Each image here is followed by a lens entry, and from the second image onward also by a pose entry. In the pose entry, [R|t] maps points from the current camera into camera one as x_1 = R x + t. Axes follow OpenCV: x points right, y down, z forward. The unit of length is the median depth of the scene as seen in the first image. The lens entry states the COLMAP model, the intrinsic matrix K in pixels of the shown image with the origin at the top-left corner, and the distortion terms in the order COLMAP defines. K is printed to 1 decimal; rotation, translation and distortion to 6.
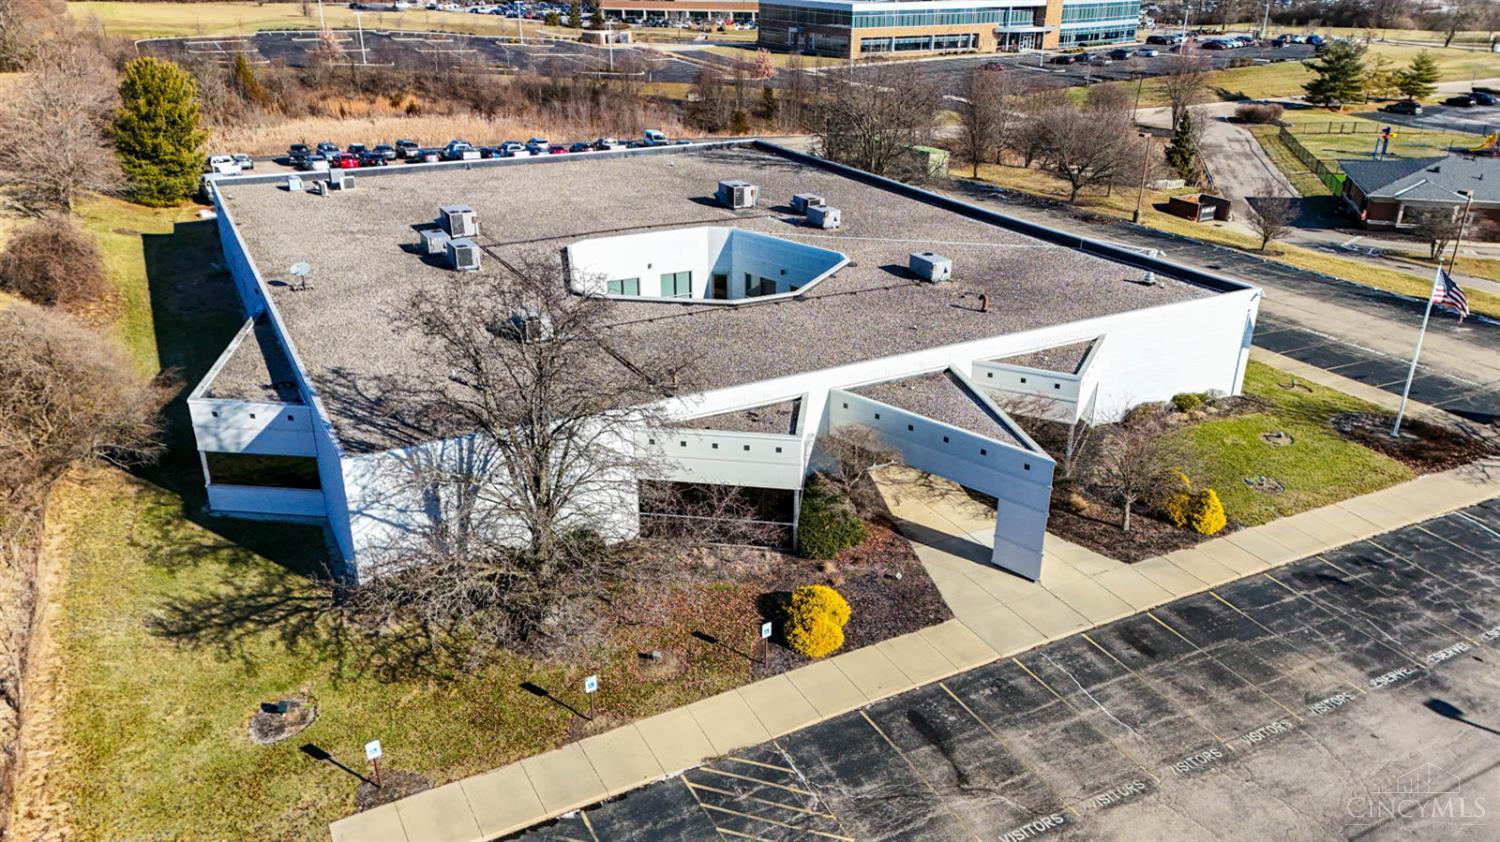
lens RADIAL K [[1091.8, 0, 747.6], [0, 1091.8, 425.5], [0, 0, 1]] dist [0.085278, -0.078655]
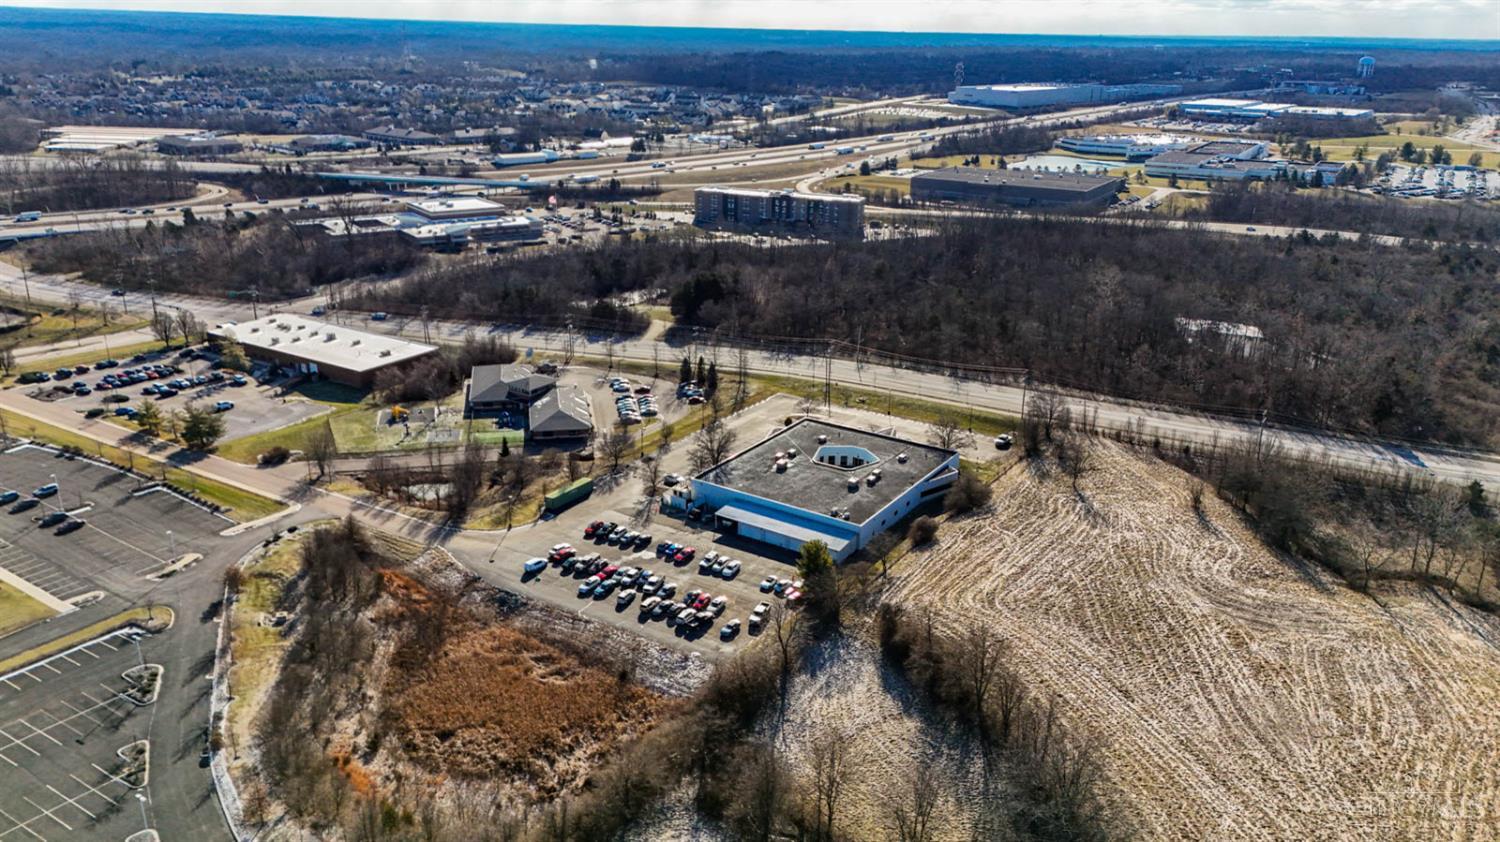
lens RADIAL K [[1091.8, 0, 748.3], [0, 1091.8, 410.6], [0, 0, 1]] dist [0.085278, -0.078655]
pose [[-0.481688, -0.299412, 0.823607, -3.840280], [0.329163, 0.809192, 0.486683, -2.879417], [-0.812175, 0.505530, -0.291223, 2.806173]]
